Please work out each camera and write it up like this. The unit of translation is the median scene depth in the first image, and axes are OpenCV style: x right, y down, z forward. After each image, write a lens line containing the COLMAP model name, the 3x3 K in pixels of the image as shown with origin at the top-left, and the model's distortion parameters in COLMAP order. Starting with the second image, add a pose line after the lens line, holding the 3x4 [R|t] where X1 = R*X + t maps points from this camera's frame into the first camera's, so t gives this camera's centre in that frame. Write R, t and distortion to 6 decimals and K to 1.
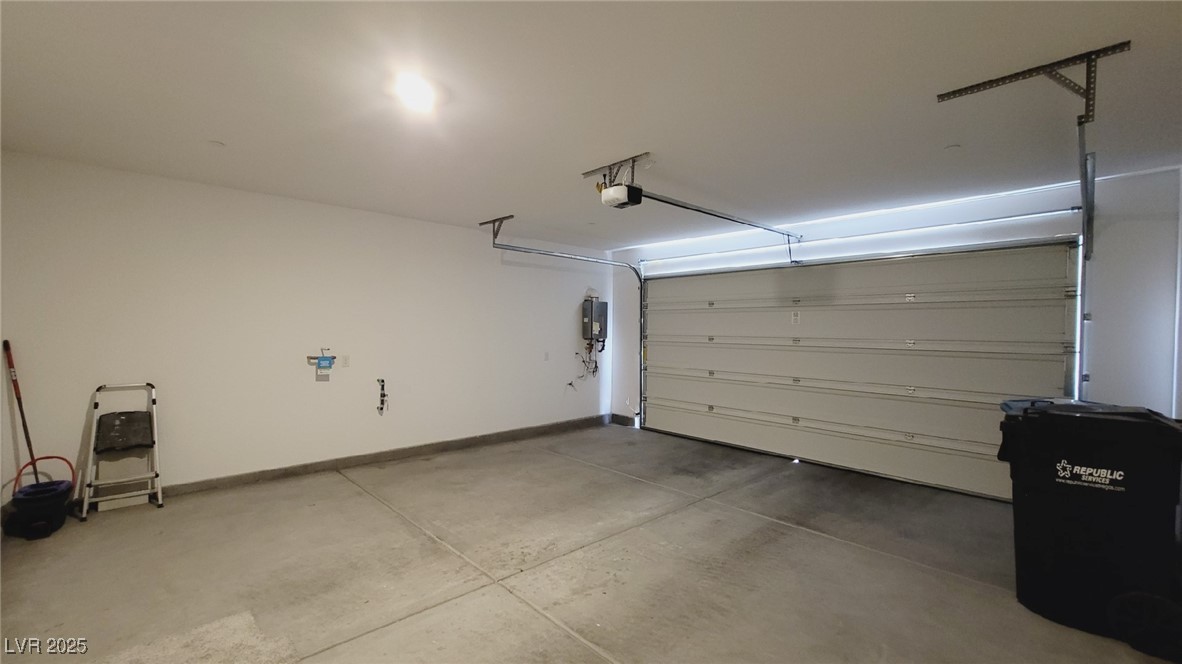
lens RADIAL K [[477.5, 0, 590.4], [0, 477.5, 333.5], [0, 0, 1]] dist [-0.004124, -0.000125]
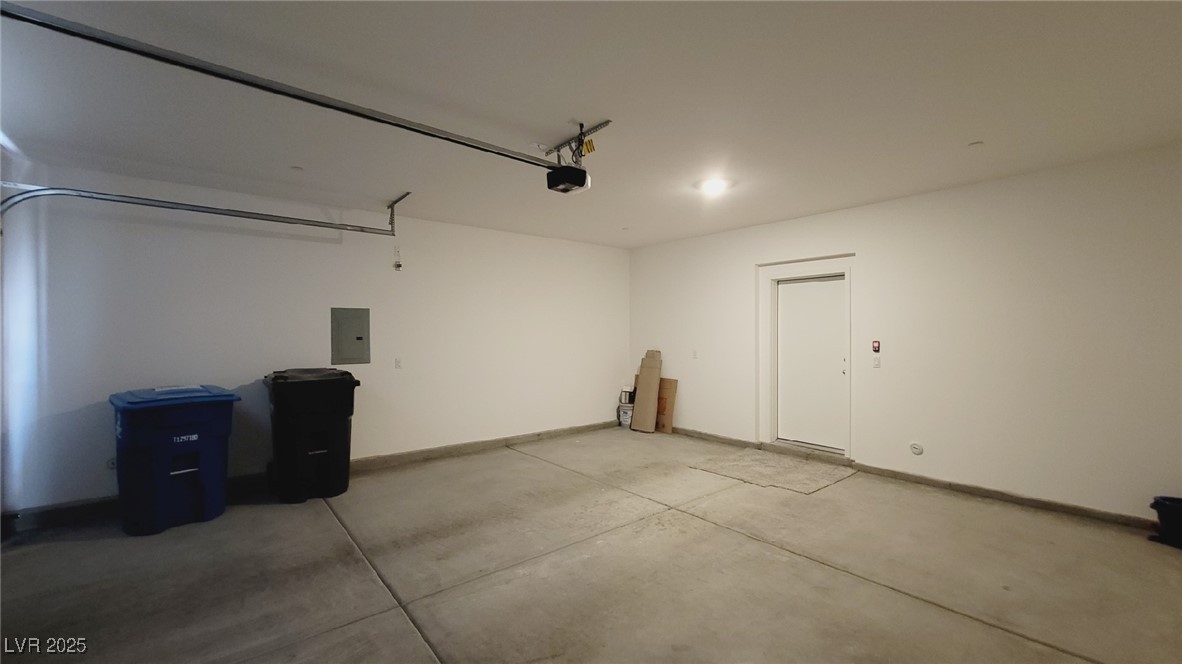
lens RADIAL K [[477.5, 0, 589.1], [0, 477.5, 333.3], [0, 0, 1]] dist [-0.004124, -0.000125]
pose [[-0.995890, -0.006333, 0.090347, -0.064862], [-0.005639, 0.999953, 0.007937, -0.001068], [-0.090393, 0.007395, -0.995879, 2.033158]]
